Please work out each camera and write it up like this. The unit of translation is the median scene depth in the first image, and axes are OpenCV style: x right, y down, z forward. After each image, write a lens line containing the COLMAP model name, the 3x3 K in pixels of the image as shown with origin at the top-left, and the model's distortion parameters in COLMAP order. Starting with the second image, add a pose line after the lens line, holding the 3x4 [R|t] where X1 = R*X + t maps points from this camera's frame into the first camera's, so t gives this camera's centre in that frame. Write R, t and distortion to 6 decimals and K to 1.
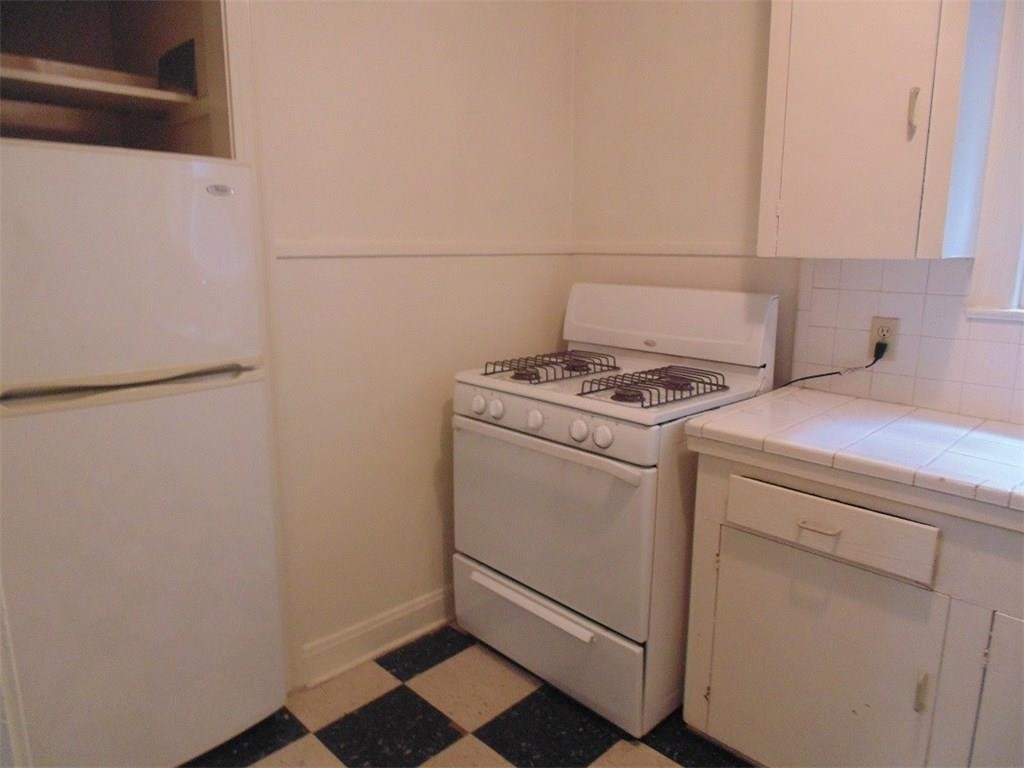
lens RADIAL K [[681.3, 0, 512.0], [0, 681.3, 384.0], [0, 0, 1]] dist [-0.017343, 0.000576]
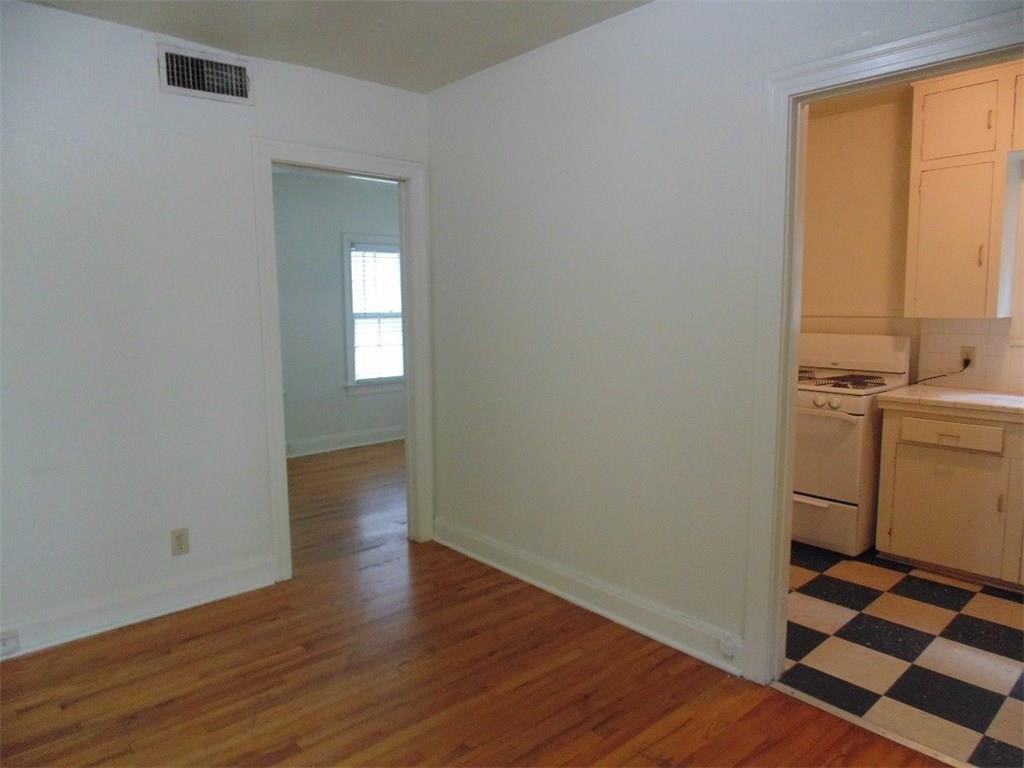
lens RADIAL K [[681.3, 0, 512.0], [0, 681.3, 384.0], [0, 0, 1]] dist [-0.017343, 0.000576]
pose [[0.998915, -0.002099, -0.046533, -0.724836], [-0.002076, 0.995986, -0.089486, 0.198945], [0.046534, 0.089486, 0.994900, -1.072843]]
